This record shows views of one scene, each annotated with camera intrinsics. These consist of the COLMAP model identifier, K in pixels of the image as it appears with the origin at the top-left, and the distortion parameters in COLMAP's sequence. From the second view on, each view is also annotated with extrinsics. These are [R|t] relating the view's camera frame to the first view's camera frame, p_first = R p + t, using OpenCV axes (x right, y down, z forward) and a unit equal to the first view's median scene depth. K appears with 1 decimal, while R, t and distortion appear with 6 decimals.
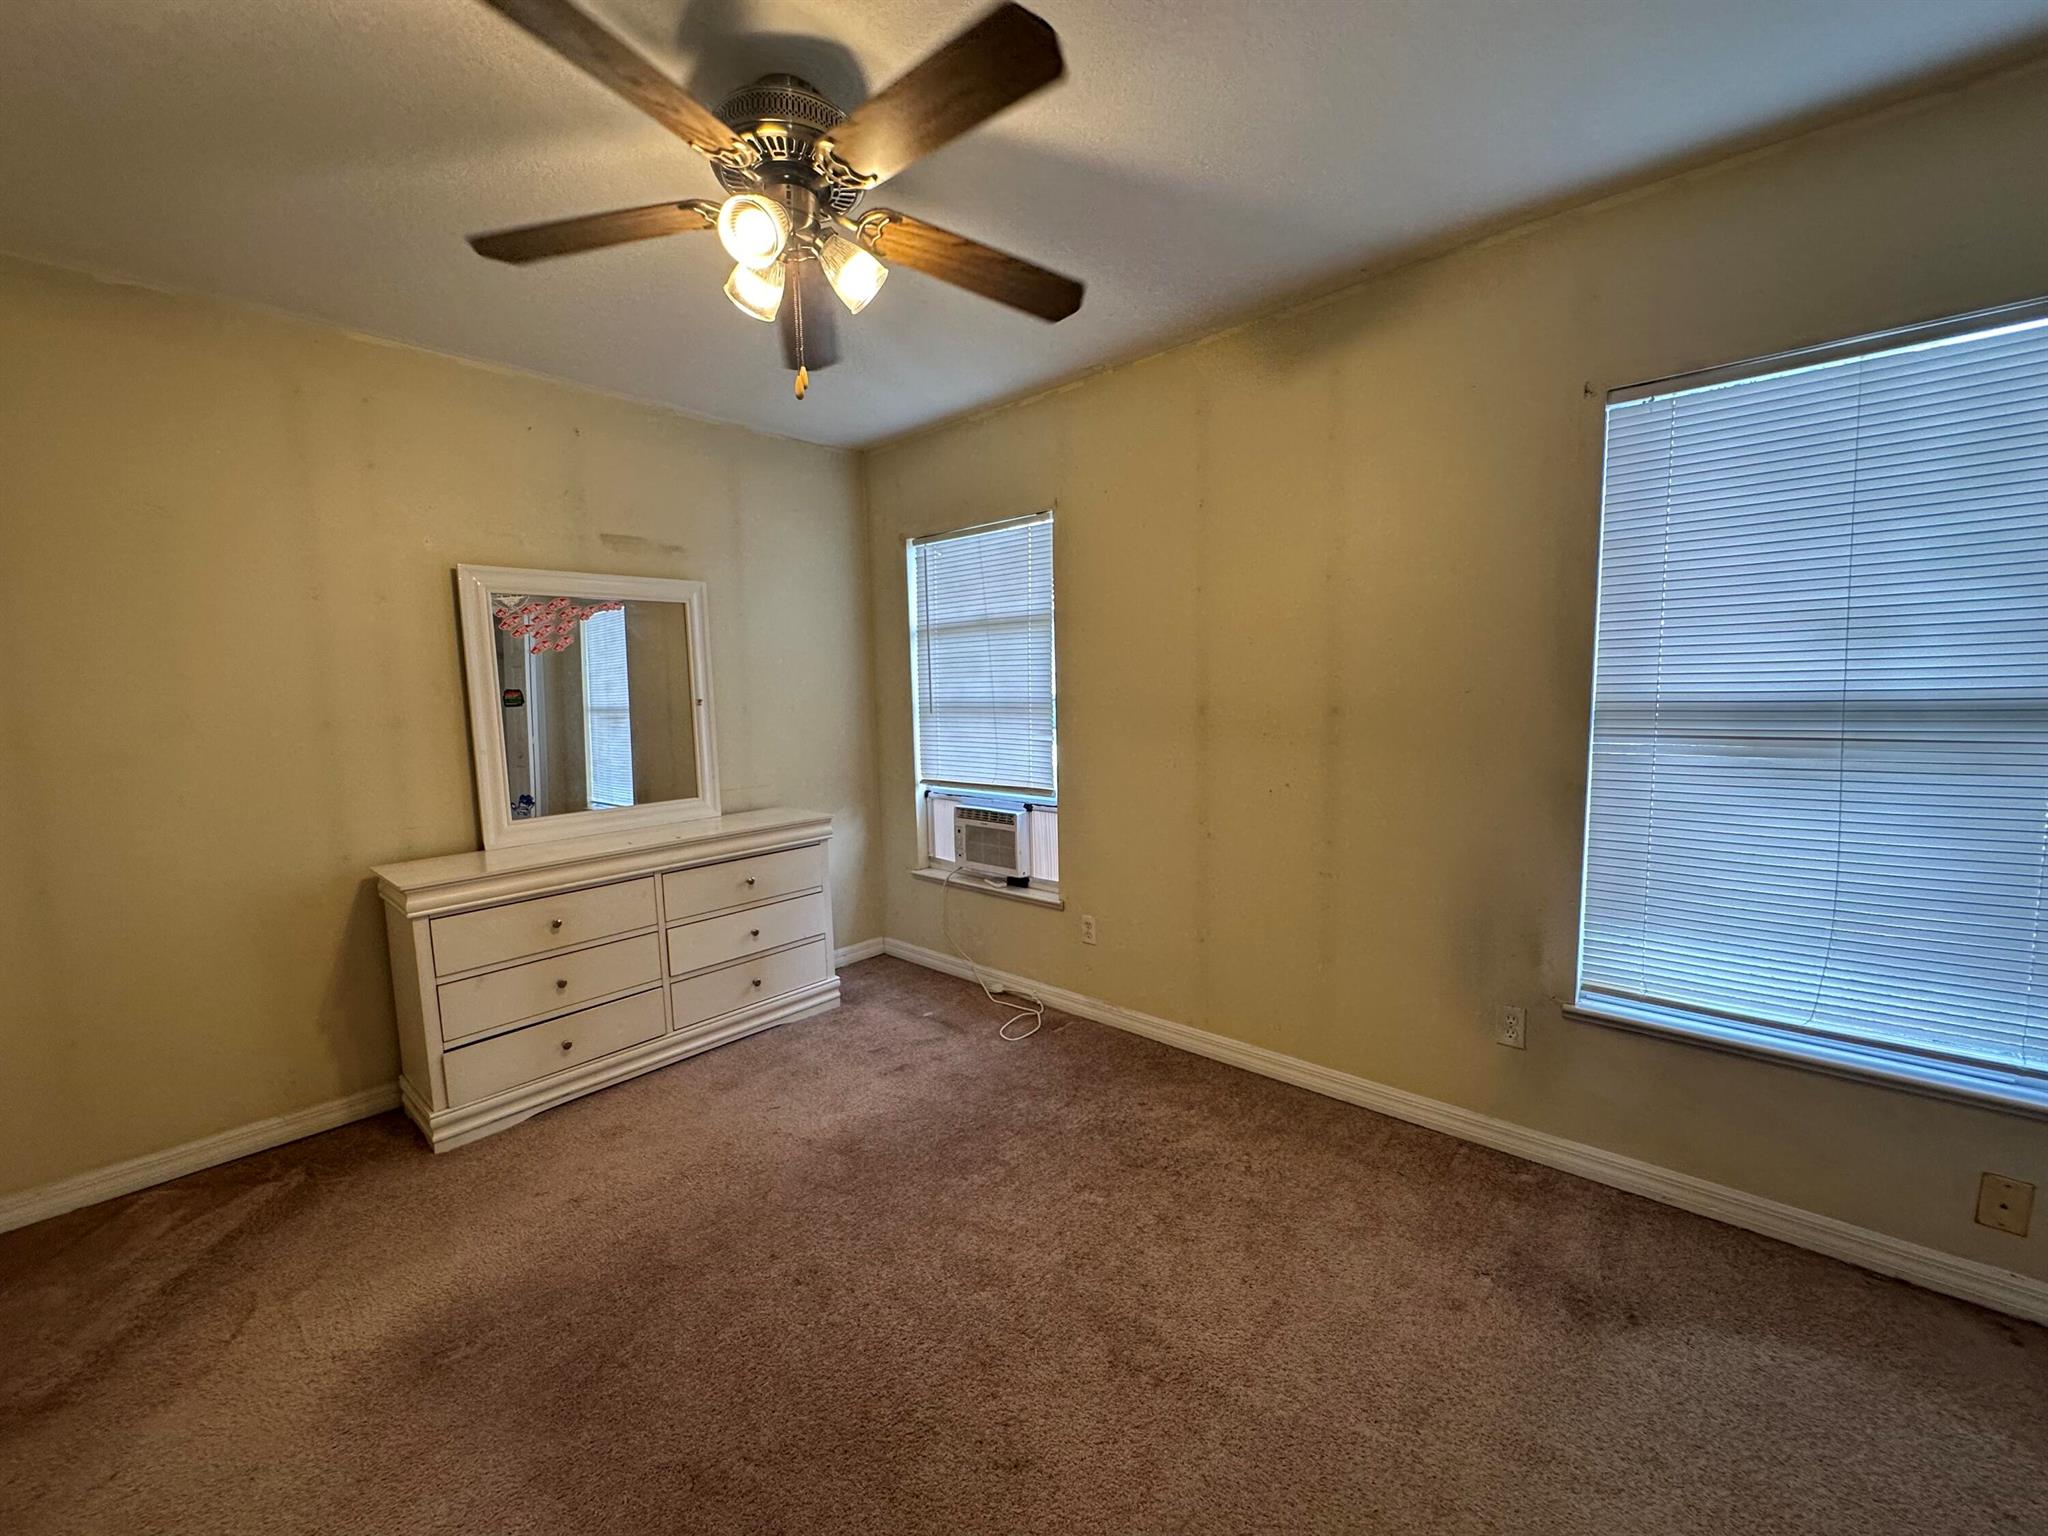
lens RADIAL K [[826.0, 0, 1024.0], [0, 826.0, 768.0], [0, 0, 1]] dist [0.000186, 0.000660]
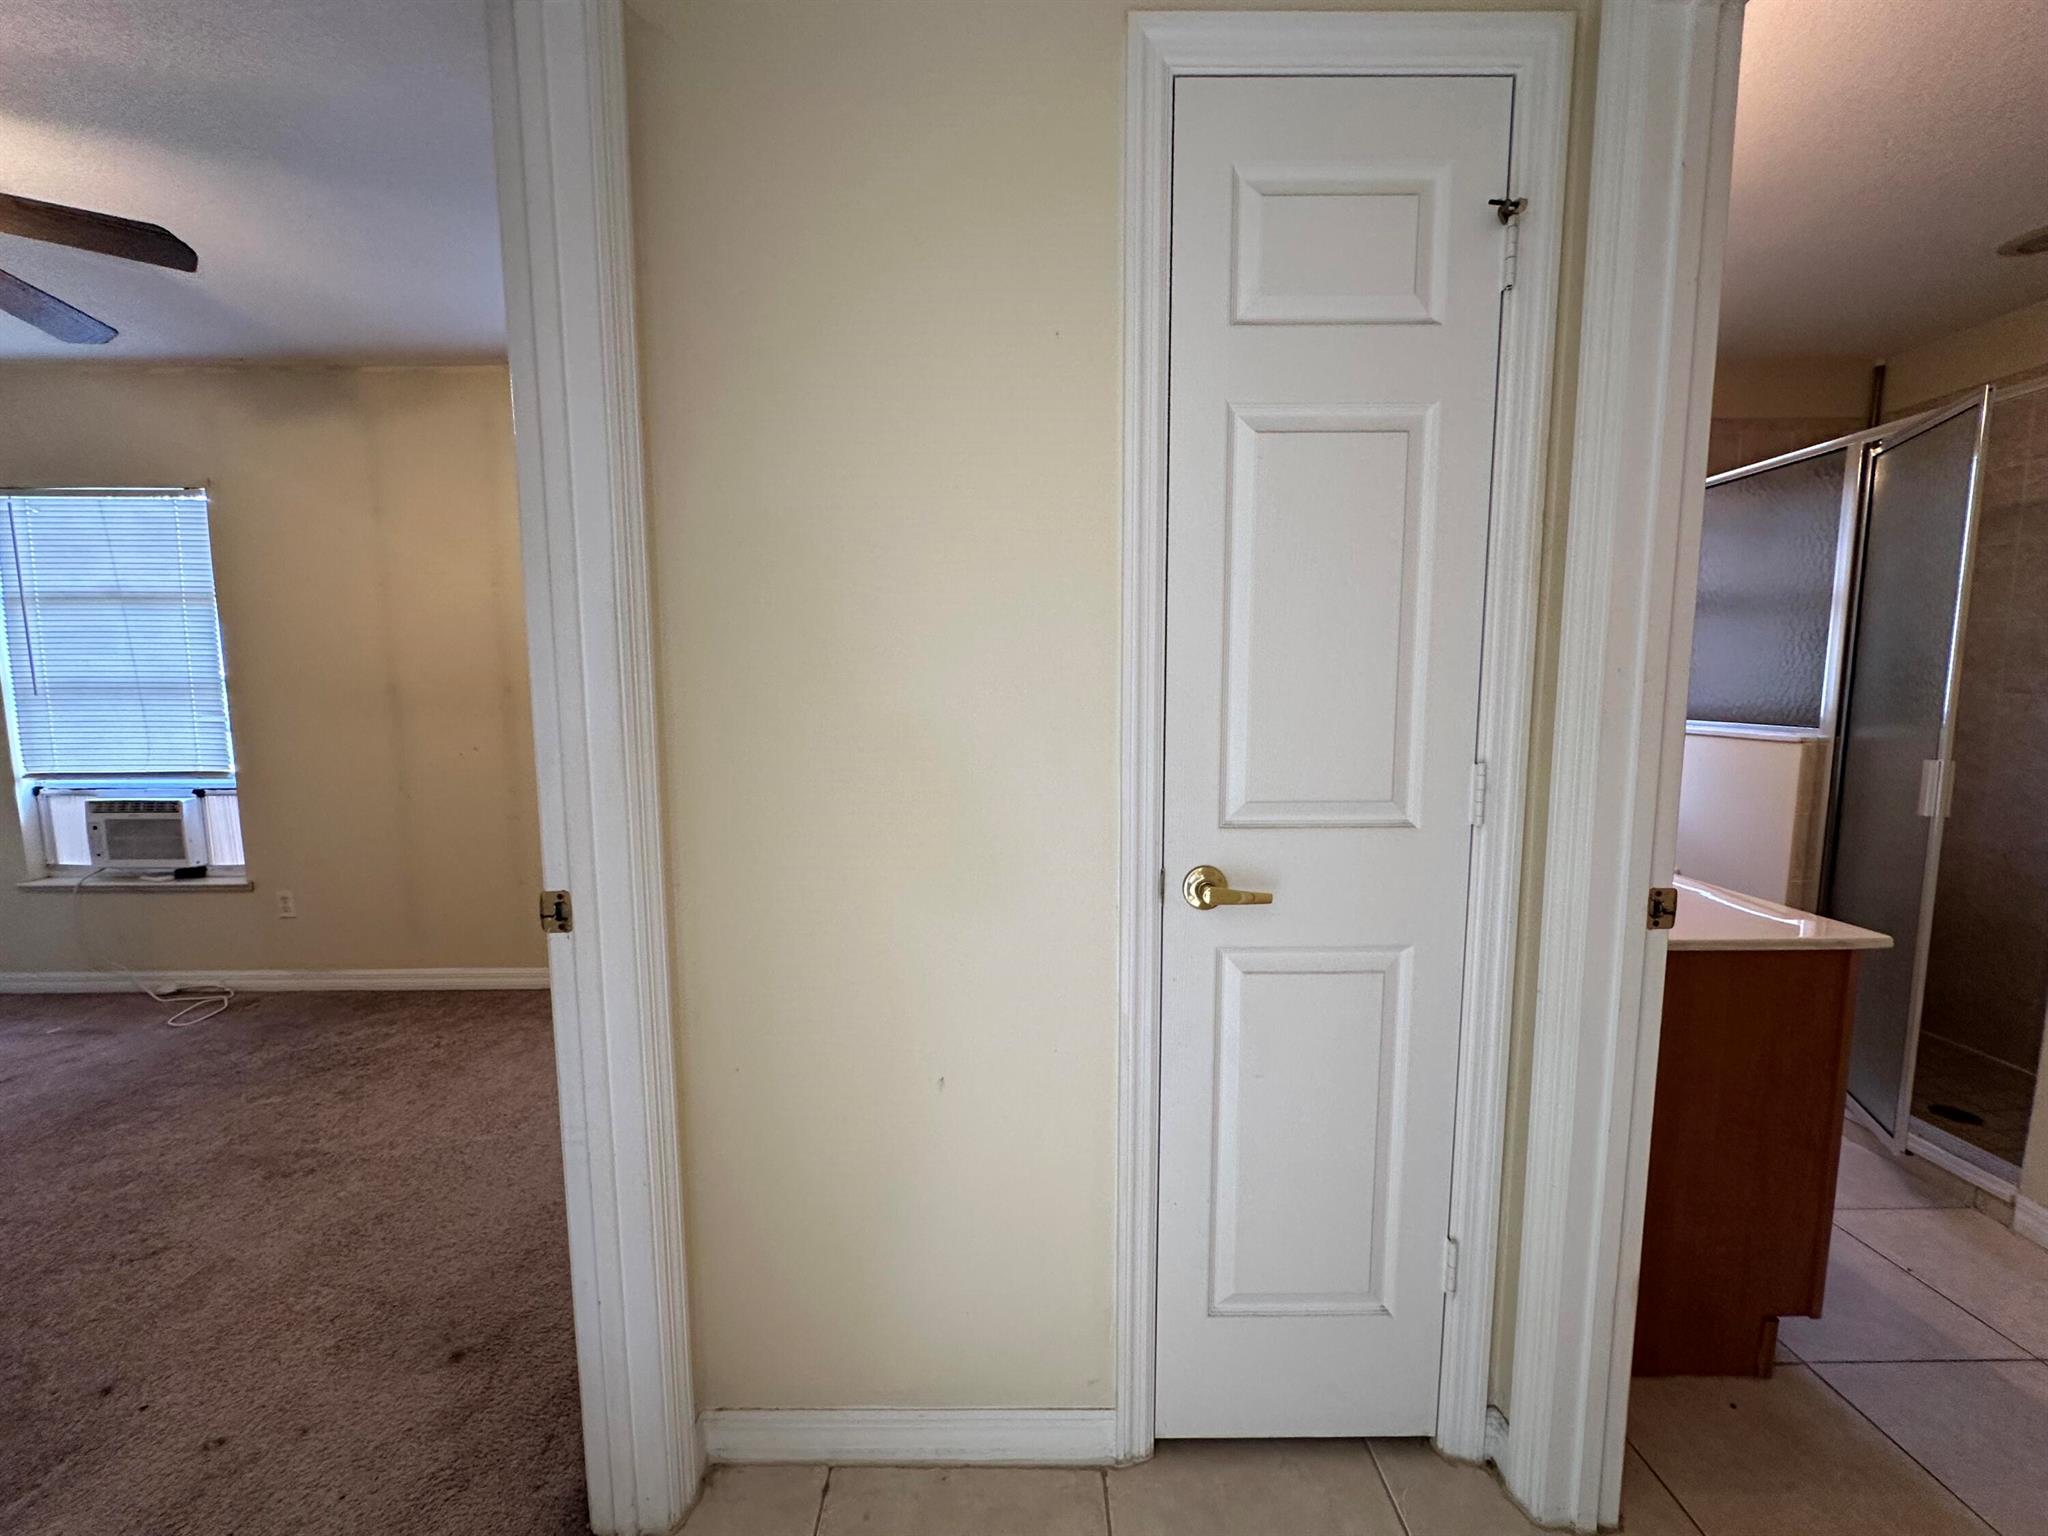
lens RADIAL K [[826.0, 0, 1024.0], [0, 826.0, 768.0], [0, 0, 1]] dist [0.000186, 0.000660]
pose [[0.735656, -0.054739, 0.675140, 0.063793], [0.055099, 0.998262, 0.020900, 0.051894], [-0.675111, 0.021824, 0.737393, -0.355667]]
